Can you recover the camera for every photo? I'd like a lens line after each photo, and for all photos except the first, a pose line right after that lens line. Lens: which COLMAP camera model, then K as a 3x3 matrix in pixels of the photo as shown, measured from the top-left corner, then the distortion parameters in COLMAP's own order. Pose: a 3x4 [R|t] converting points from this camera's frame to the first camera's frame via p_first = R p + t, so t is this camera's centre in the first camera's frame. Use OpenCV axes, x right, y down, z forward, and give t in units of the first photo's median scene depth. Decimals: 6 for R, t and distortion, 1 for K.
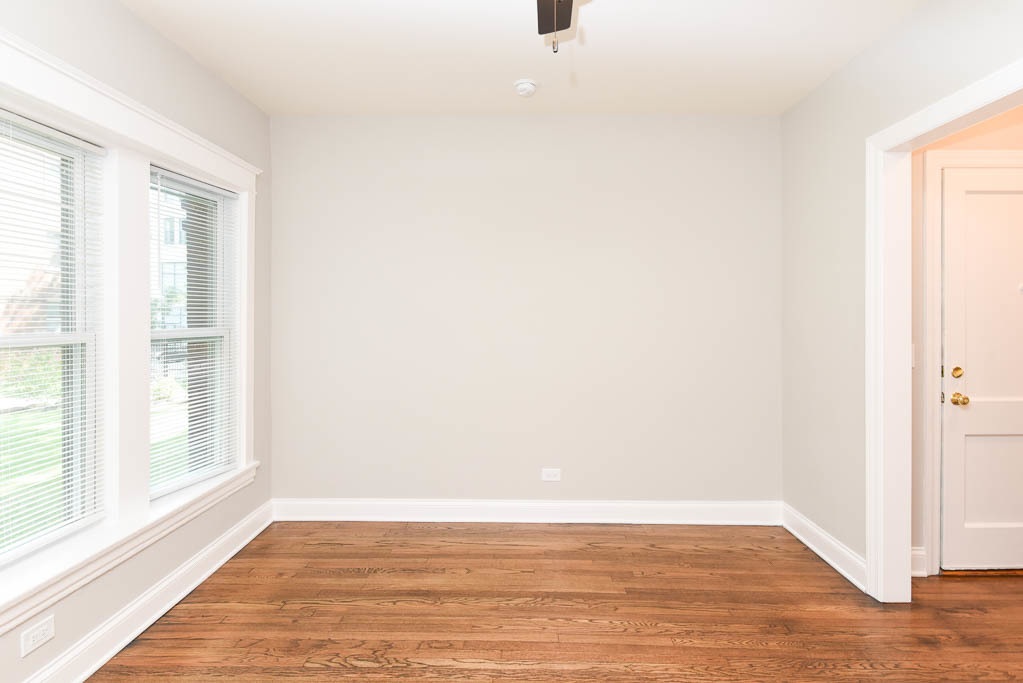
lens RADIAL K [[527.6, 0, 510.8], [0, 527.6, 321.1], [0, 0, 1]] dist [0.012518, -0.013106]
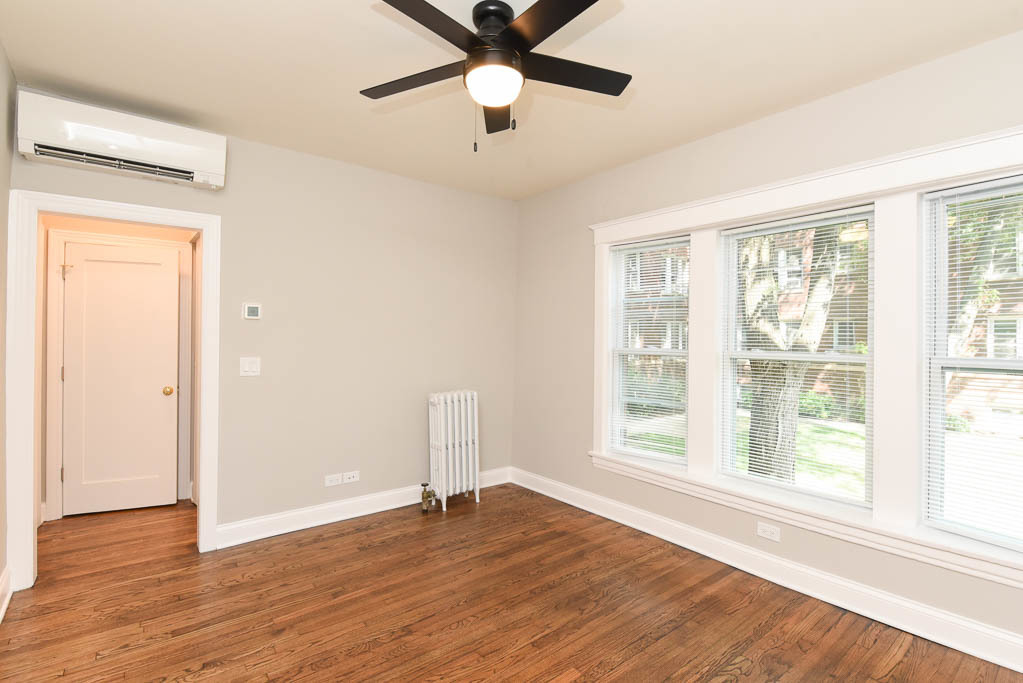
lens RADIAL K [[477.9, 0, 511.6], [0, 477.9, 335.7], [0, 0, 1]] dist [0.001853, -0.010984]
pose [[-0.765495, -0.007668, -0.643396, 0.463491], [-0.014630, 0.999878, 0.005490, -0.014461], [0.643275, 0.013615, -0.765514, 1.067346]]
